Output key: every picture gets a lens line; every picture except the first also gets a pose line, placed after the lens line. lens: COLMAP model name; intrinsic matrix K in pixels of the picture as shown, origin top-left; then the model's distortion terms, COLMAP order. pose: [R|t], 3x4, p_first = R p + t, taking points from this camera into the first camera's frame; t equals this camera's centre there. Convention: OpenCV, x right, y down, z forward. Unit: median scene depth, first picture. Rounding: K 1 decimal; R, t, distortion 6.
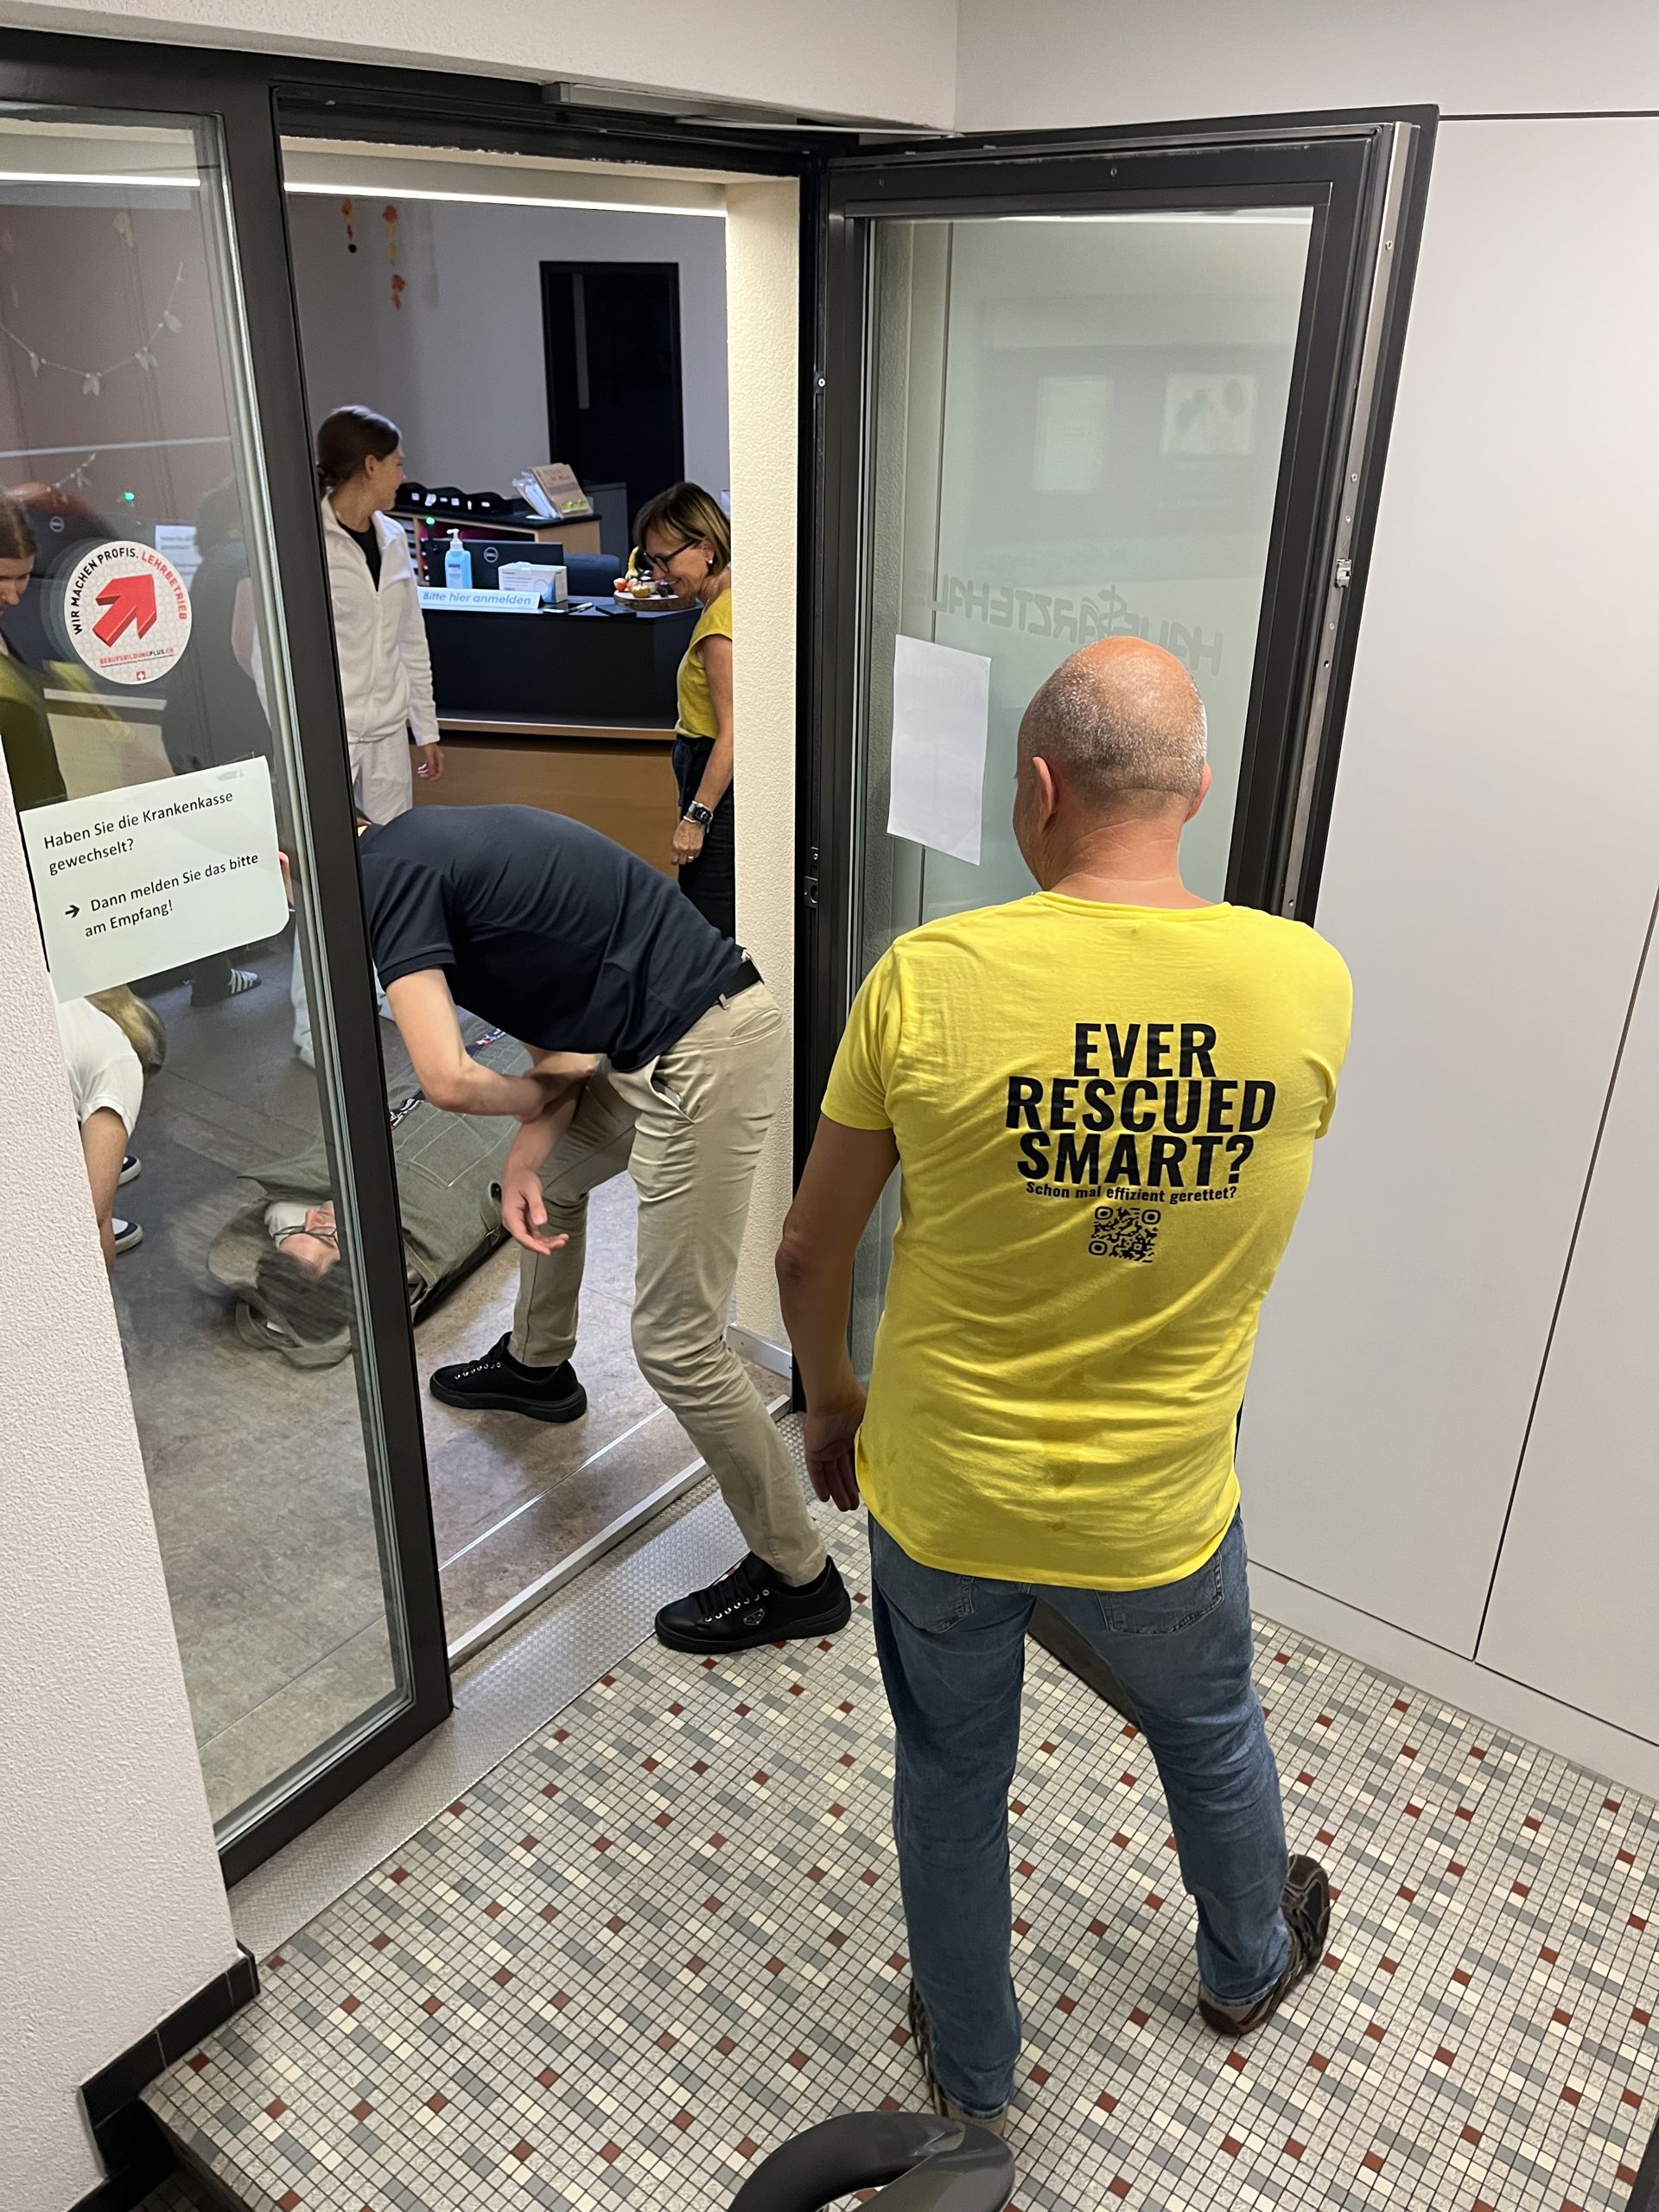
lens RADIAL K [[1716.7, 0, 853.5], [0, 1716.7, 1109.8], [0, 0, 1]] dist [0.070599, -0.113808]
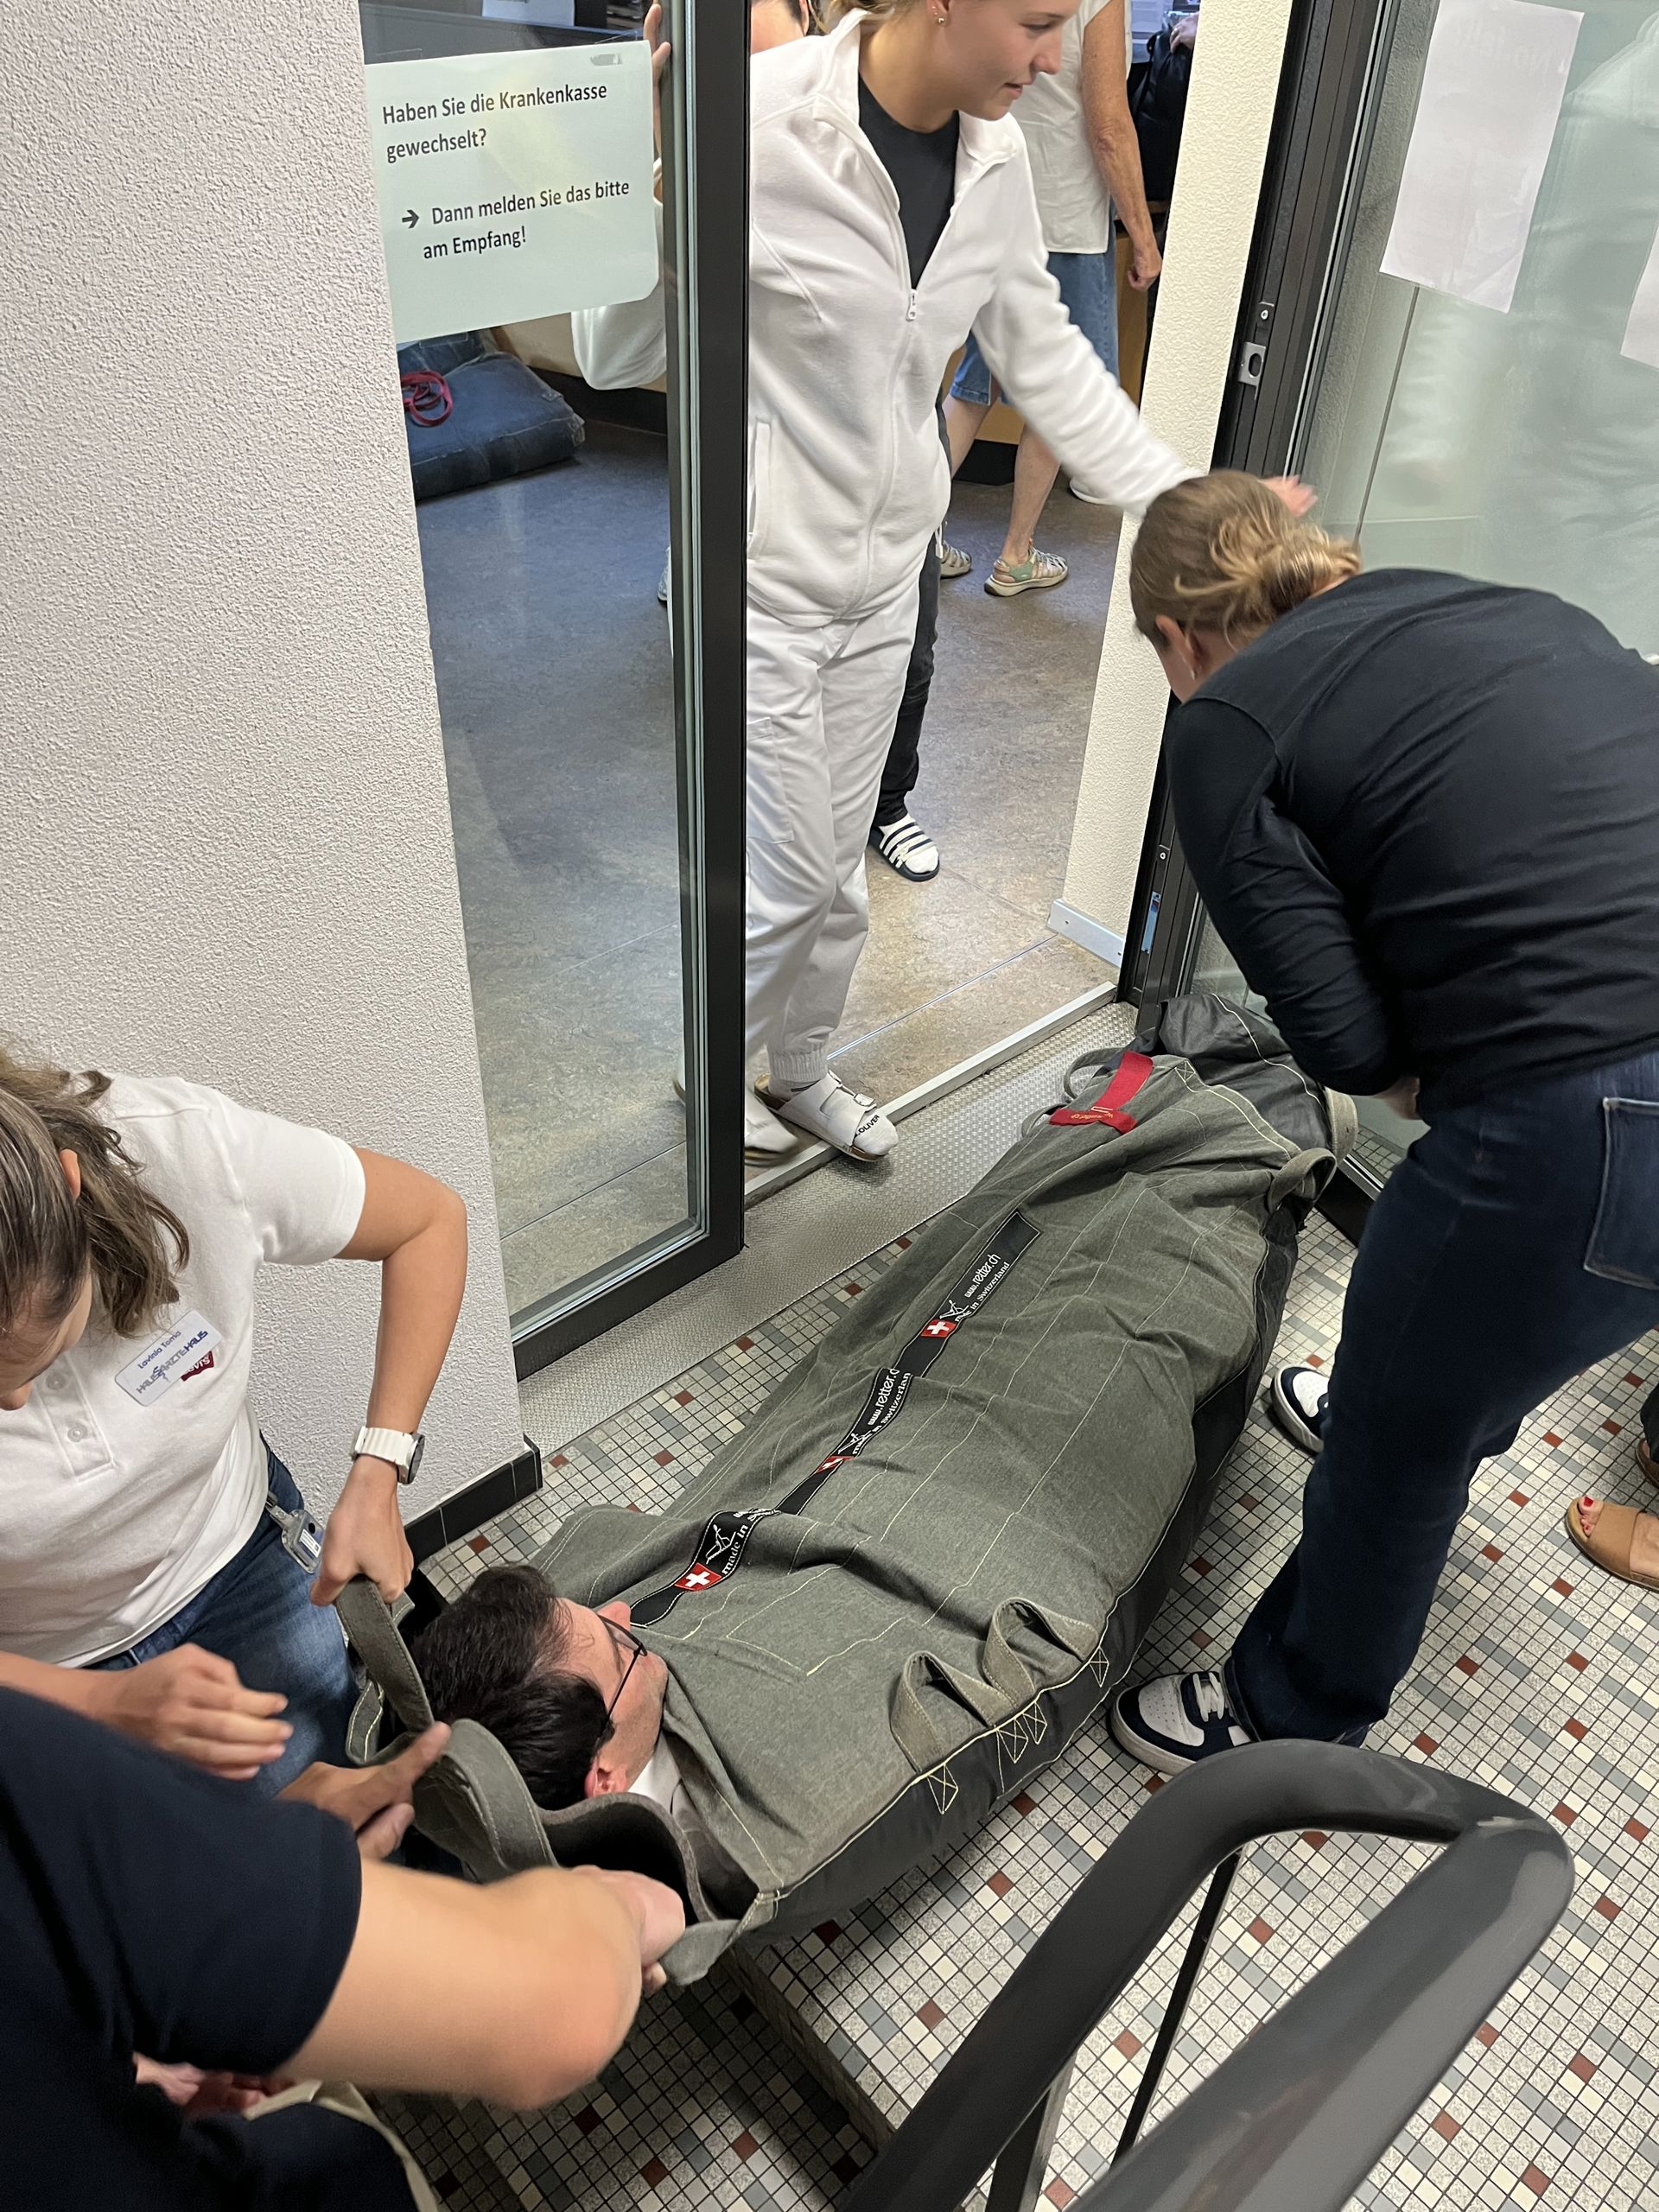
lens RADIAL K [[1716.7, 0, 868.3], [0, 1716.7, 1150.2], [0, 0, 1]] dist [0.070599, -0.113808]
pose [[0.983961, 0.135923, -0.115524, -0.075915], [-0.105224, 0.965202, 0.239401, 0.074524], [0.144044, -0.223405, 0.964024, 0.133196]]
